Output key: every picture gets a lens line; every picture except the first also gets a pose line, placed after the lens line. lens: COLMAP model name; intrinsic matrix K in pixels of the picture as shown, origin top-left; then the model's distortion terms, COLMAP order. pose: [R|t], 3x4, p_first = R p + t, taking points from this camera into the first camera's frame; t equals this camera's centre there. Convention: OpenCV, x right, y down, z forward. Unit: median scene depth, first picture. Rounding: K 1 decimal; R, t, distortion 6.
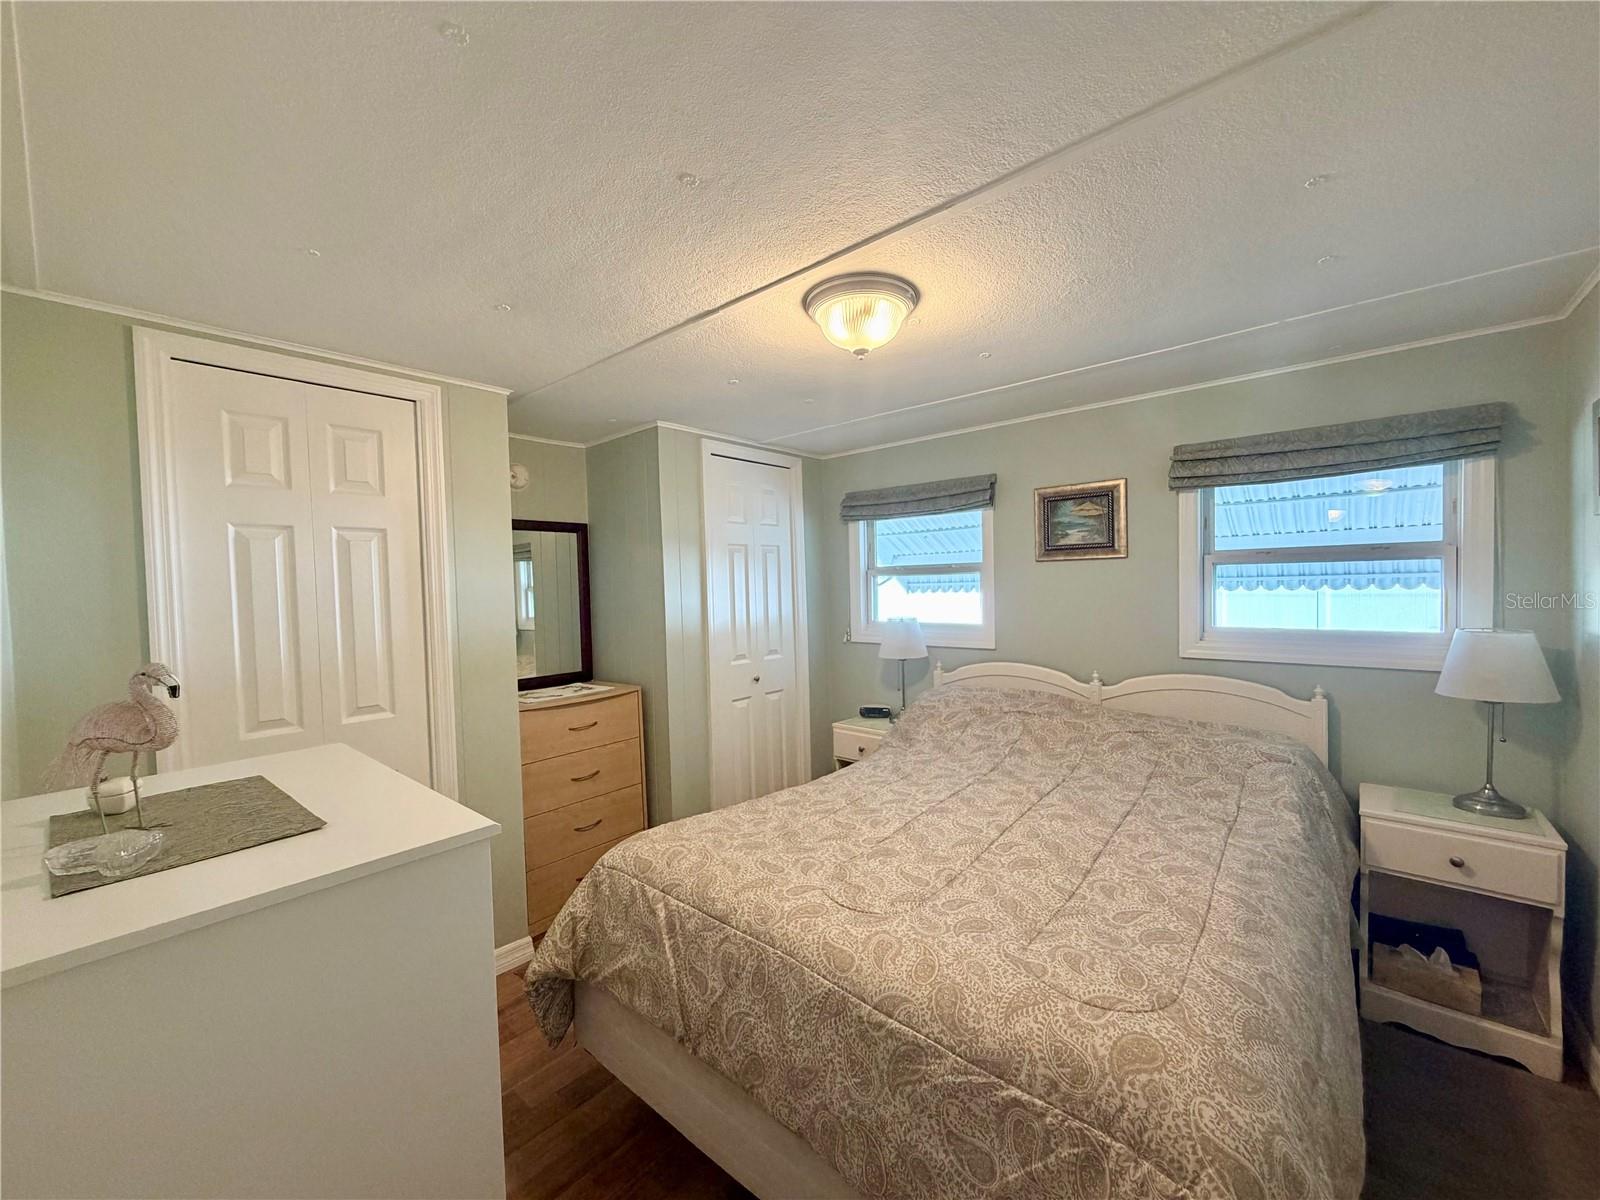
lens RADIAL K [[640.4, 0, 794.3], [0, 640.4, 602.1], [0, 0, 1]] dist [0.002537, 0.000409]
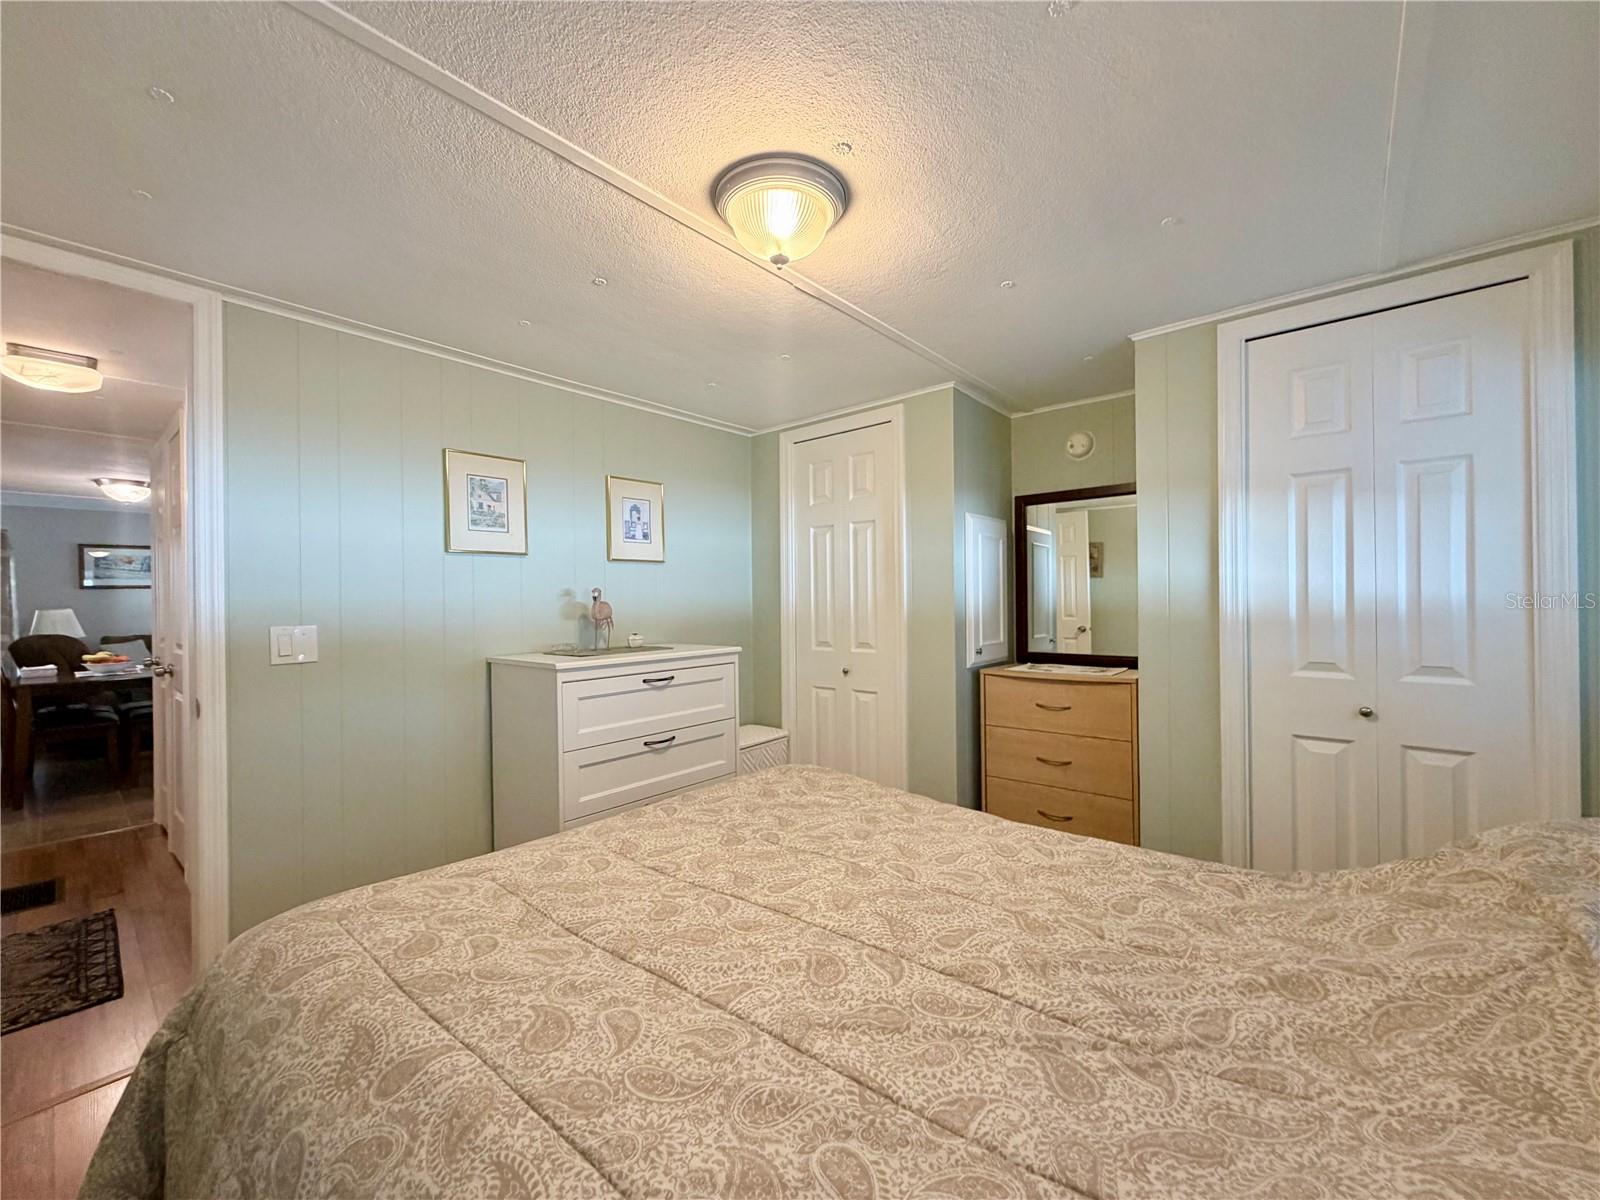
lens RADIAL K [[640.4, 0, 795.9], [0, 640.4, 597.6], [0, 0, 1]] dist [0.002537, 0.000409]
pose [[0.002955, 0.022167, -0.999750, 0.802853], [-0.014668, 0.999648, 0.022121, 0.030378], [0.999888, 0.014599, 0.003279, 0.854684]]
